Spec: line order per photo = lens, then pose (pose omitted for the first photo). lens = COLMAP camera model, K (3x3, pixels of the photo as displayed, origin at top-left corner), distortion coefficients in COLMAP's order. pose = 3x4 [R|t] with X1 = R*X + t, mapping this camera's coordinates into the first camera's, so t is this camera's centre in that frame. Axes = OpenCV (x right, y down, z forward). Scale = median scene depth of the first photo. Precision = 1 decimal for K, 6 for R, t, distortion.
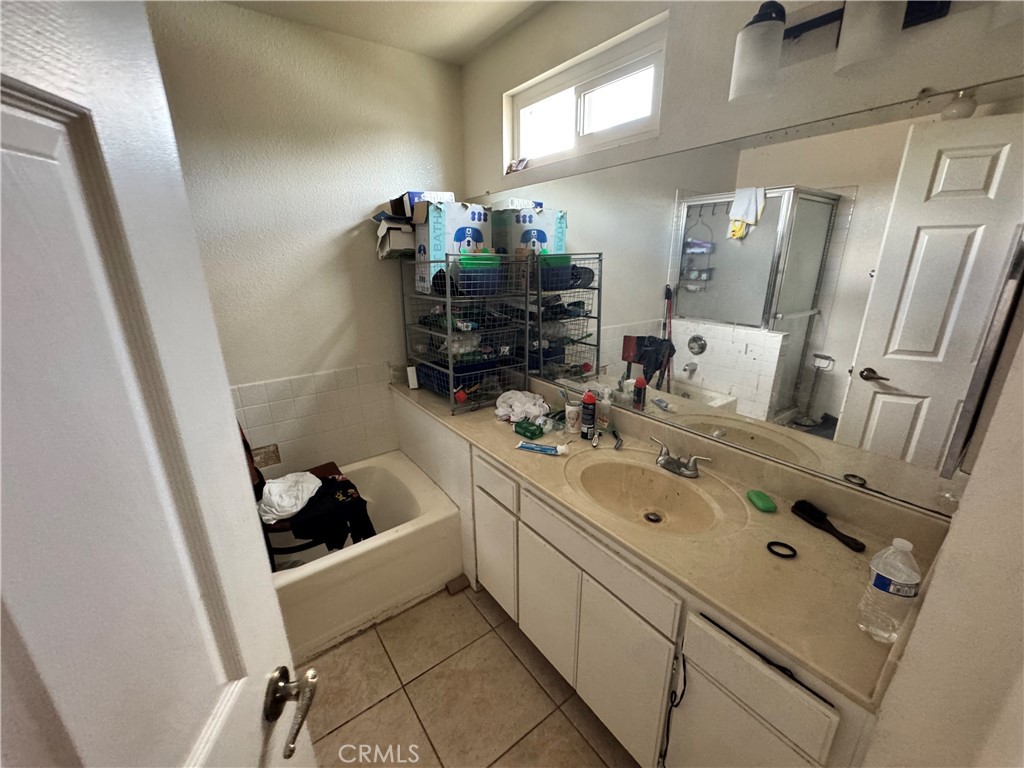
lens RADIAL K [[409.0, 0, 509.9], [0, 409.0, 385.6], [0, 0, 1]] dist [-0.007904, 0.001246]
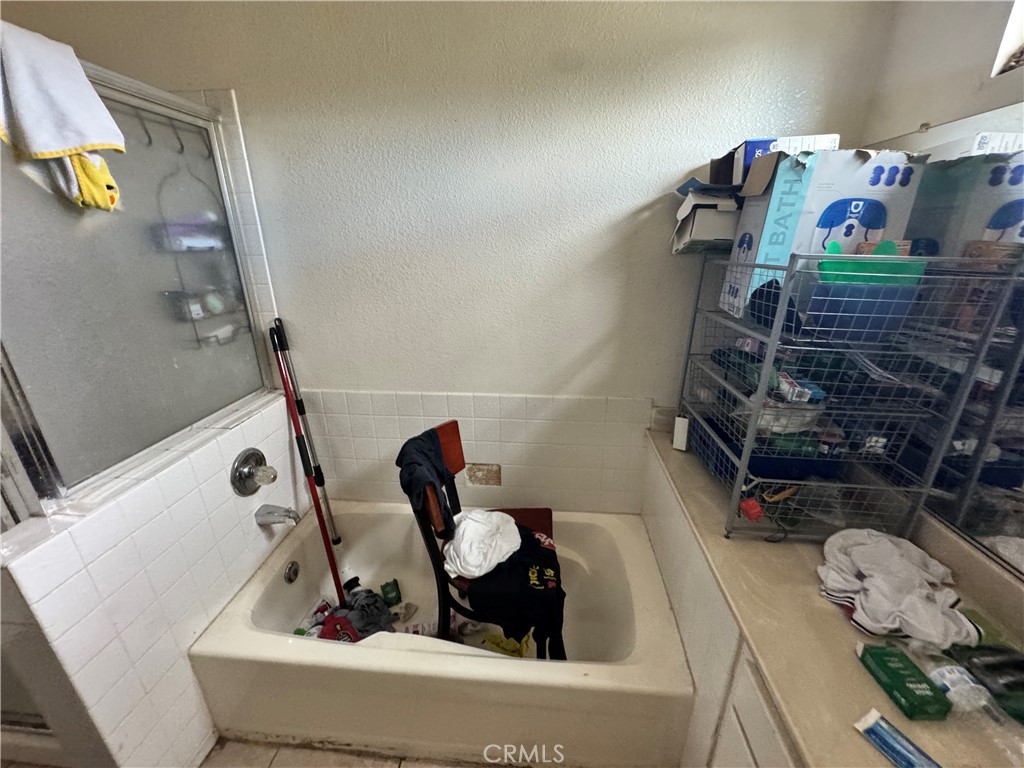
lens RADIAL K [[409.0, 0, 511.2], [0, 409.0, 382.3], [0, 0, 1]] dist [-0.007904, 0.001246]
pose [[0.752166, 0.230927, -0.617186, -0.060915], [-0.204181, 0.972166, 0.114910, -0.133912], [0.626543, 0.039586, 0.778381, 0.340273]]
